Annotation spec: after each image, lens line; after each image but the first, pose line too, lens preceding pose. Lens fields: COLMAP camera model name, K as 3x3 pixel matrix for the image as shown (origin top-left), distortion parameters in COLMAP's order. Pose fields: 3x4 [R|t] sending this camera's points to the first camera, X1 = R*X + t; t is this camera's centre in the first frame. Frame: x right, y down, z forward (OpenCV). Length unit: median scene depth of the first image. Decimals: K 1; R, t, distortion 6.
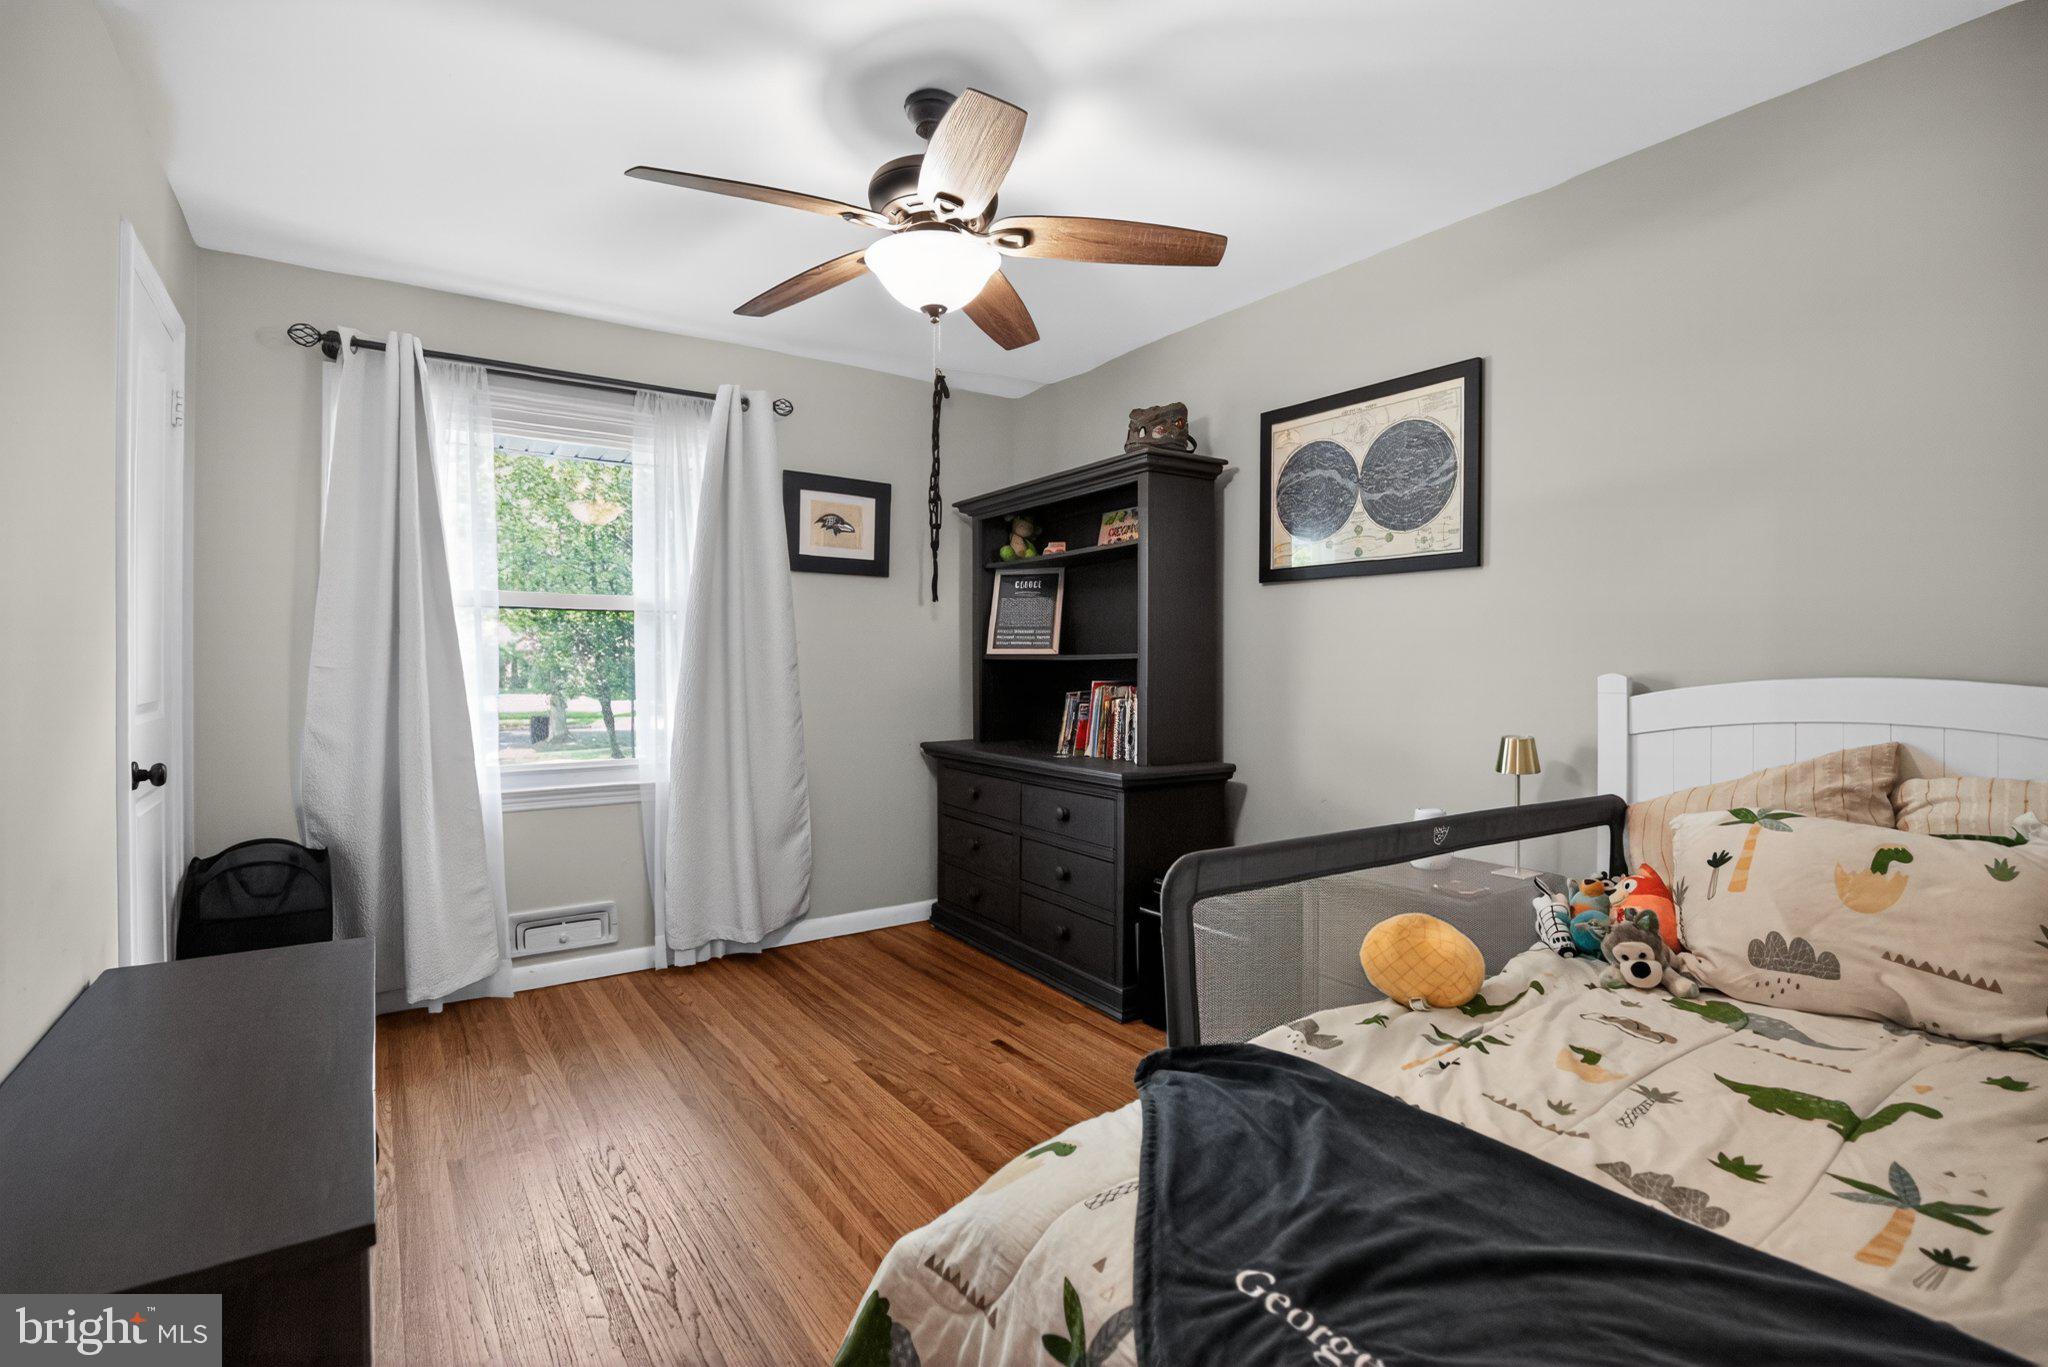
lens RADIAL K [[981.2, 0, 1032.3], [0, 981.2, 674.9], [0, 0, 1]] dist [-0.054637, 0.000104]
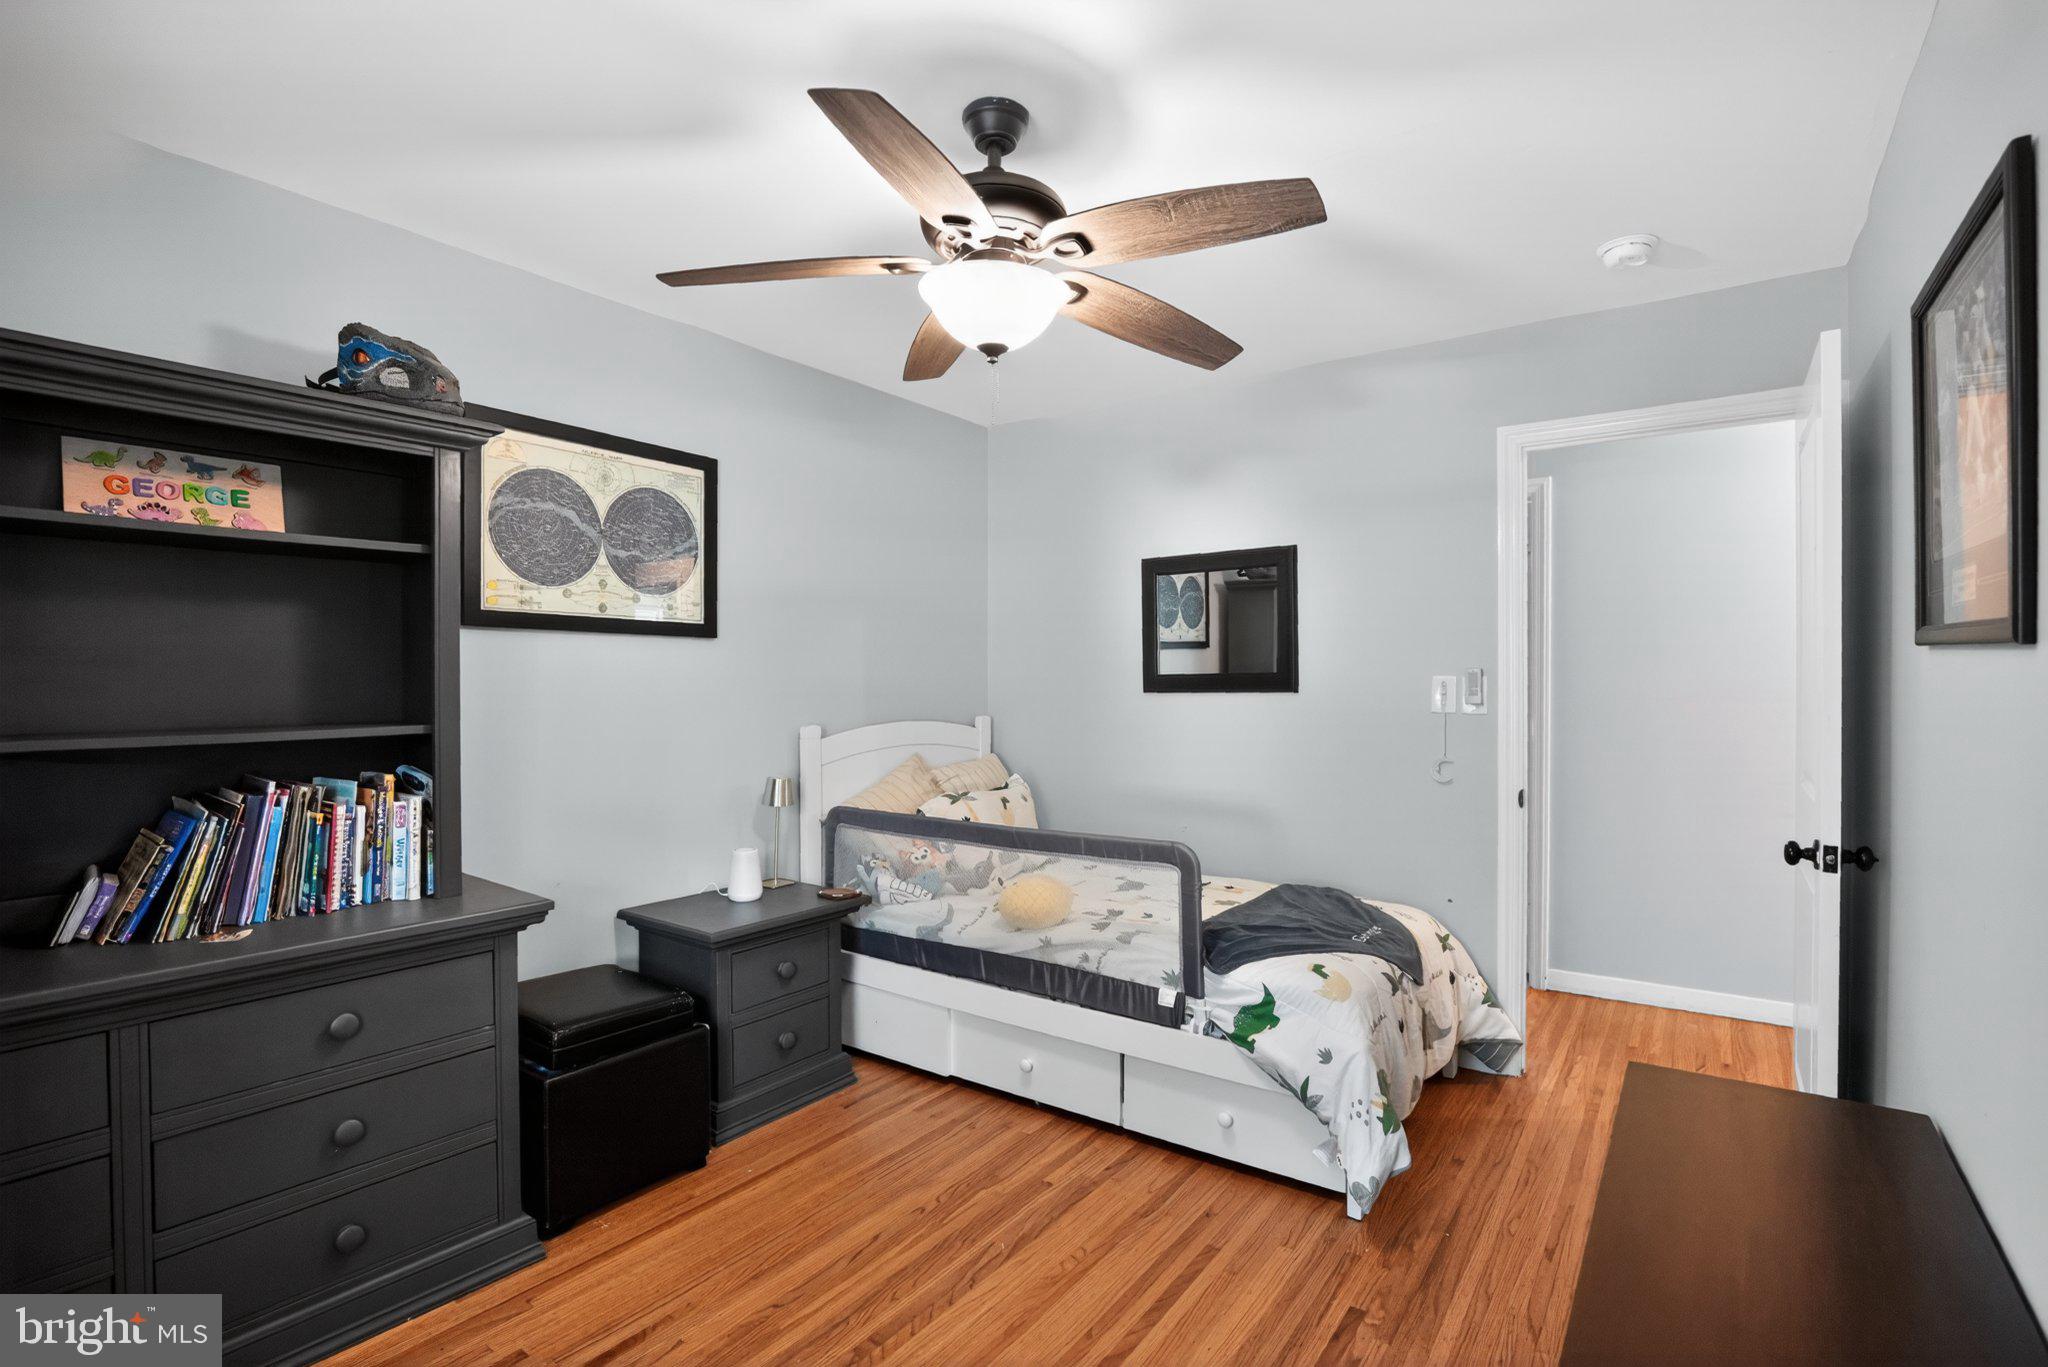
lens RADIAL K [[943.7, 0, 1033.8], [0, 943.7, 707.5], [0, 0, 1]] dist [-0.028706, 0.000960]
pose [[-0.346783, -0.025839, 0.937589, -0.679980], [0.011257, 0.999434, 0.031707, -0.054962], [-0.937878, 0.021550, -0.346296, 0.948952]]
